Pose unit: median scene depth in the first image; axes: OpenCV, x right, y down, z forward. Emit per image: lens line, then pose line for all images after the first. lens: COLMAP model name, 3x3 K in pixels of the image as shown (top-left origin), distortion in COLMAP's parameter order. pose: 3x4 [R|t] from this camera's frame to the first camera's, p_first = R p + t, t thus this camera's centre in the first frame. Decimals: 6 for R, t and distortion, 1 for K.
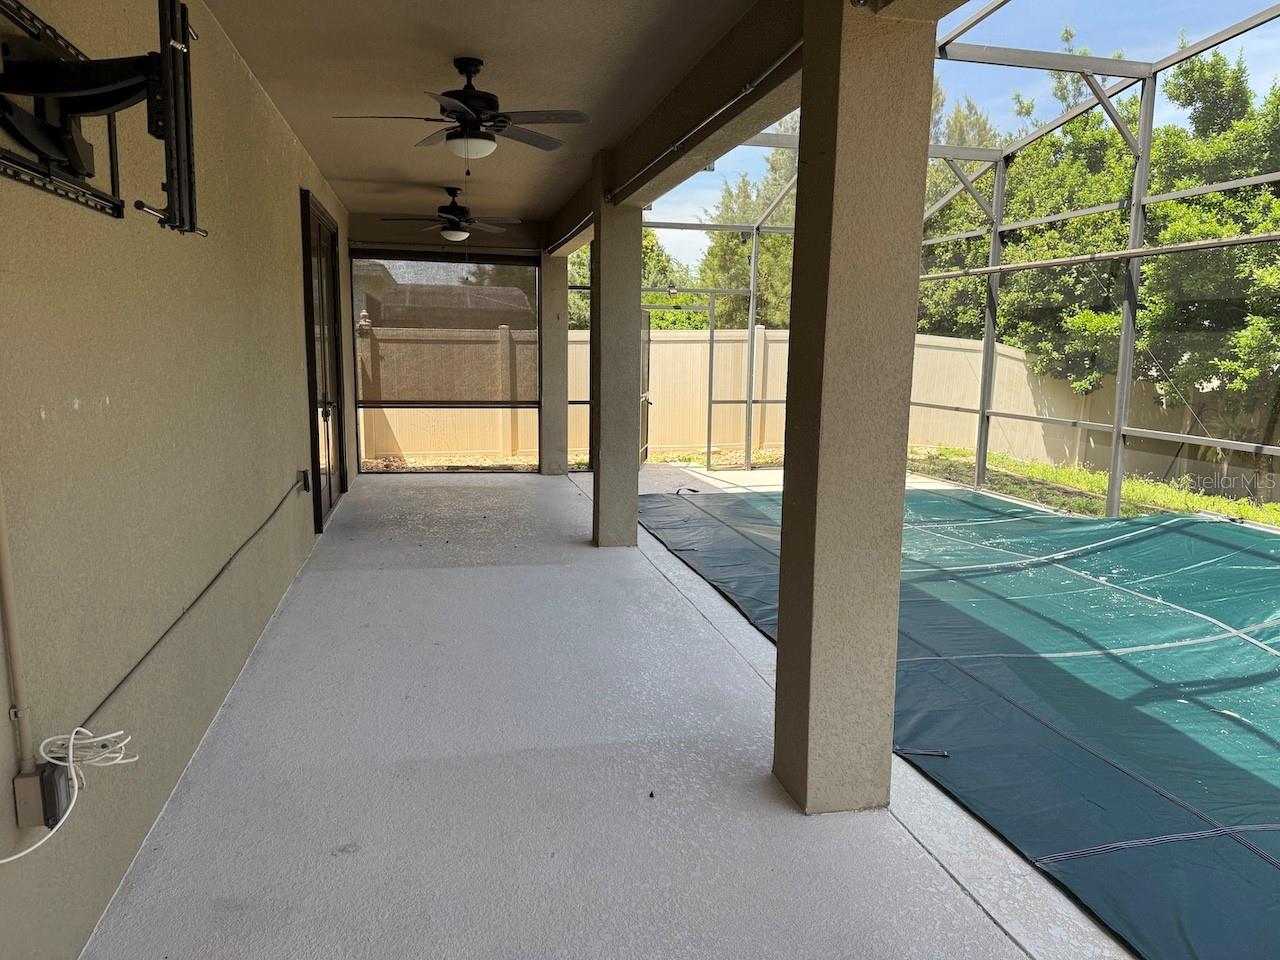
lens RADIAL K [[895.2, 0, 640.0], [0, 895.2, 480.0], [0, 0, 1]] dist [-0.003258, -0.003040]
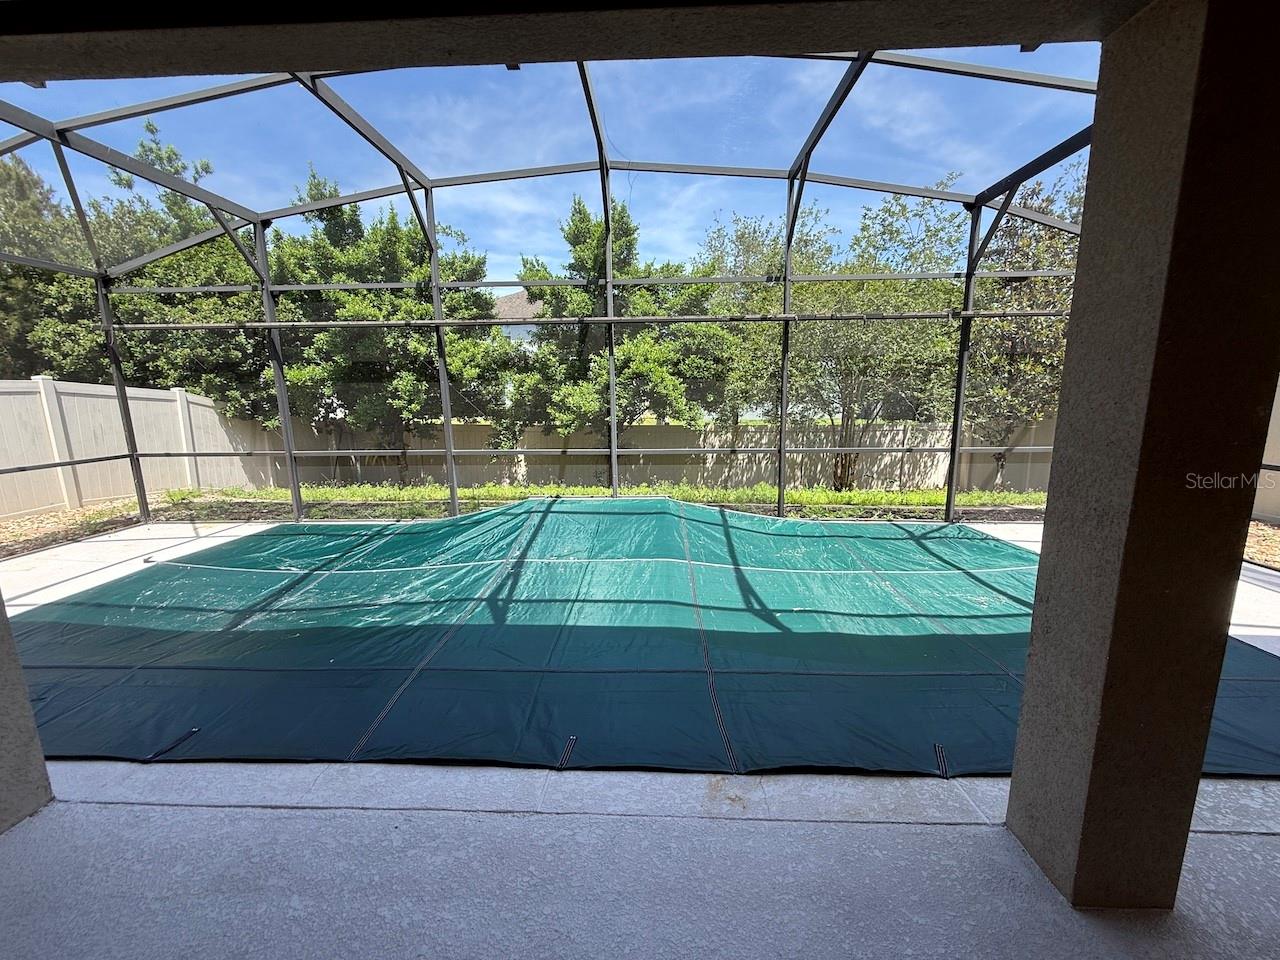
lens RADIAL K [[505.4, 0, 640.0], [0, 505.4, 480.0], [0, 0, 1]] dist [0.004143, 0.000356]
pose [[0.262506, -0.185100, 0.947010, -0.078783], [0.162403, 0.975904, 0.145730, -0.046459], [-0.951166, 0.115542, 0.286242, 0.288303]]
